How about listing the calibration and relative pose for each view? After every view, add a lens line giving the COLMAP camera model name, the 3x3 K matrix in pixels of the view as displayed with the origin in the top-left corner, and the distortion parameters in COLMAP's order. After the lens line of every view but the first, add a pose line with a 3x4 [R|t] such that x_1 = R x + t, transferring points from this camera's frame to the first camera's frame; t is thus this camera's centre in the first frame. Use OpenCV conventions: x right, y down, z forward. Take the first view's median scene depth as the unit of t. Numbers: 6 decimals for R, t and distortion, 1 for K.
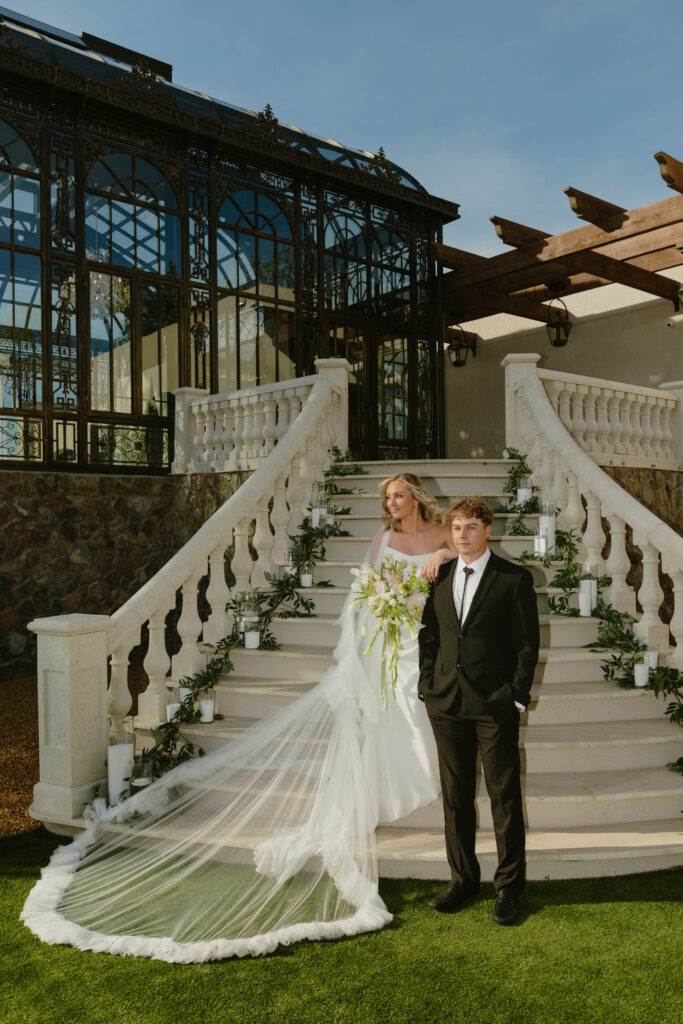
lens RADIAL K [[826.7, 0, 347.3], [0, 826.7, 542.3], [0, 0, 1]] dist [0.000558, -0.010208]
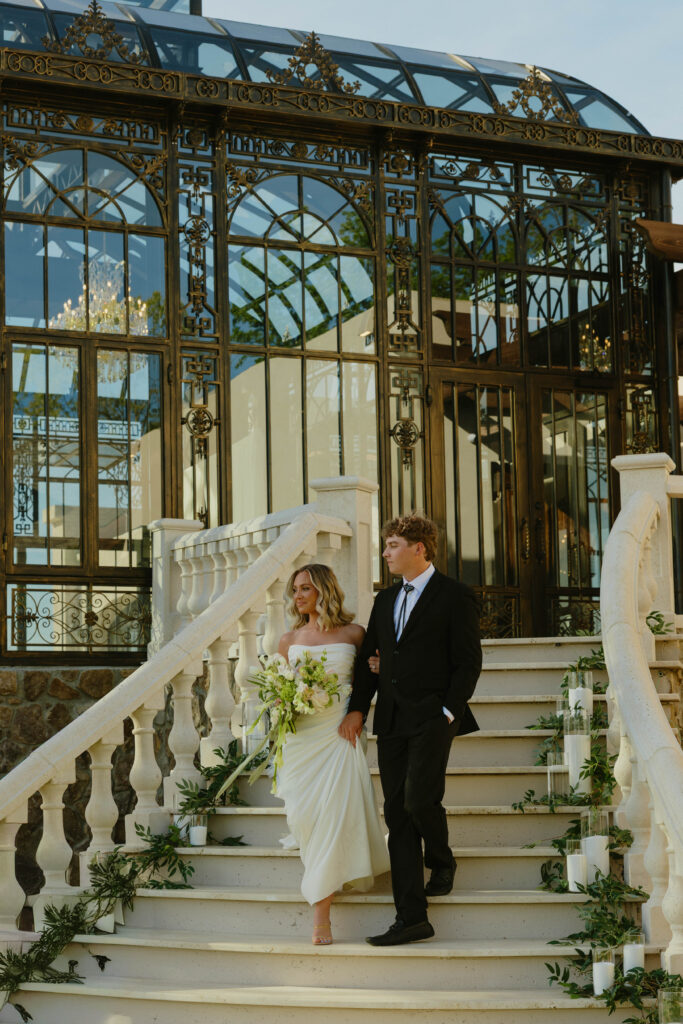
lens RADIAL K [[1824.7, 0, 308.1], [0, 1824.7, 626.2], [0, 0, 1]] dist [0.022807, 0.000000]
pose [[0.962439, -0.027397, -0.270112, 0.266984], [0.006010, 0.996802, -0.079690, -0.002836], [0.271431, 0.075074, 0.959525, -0.247088]]
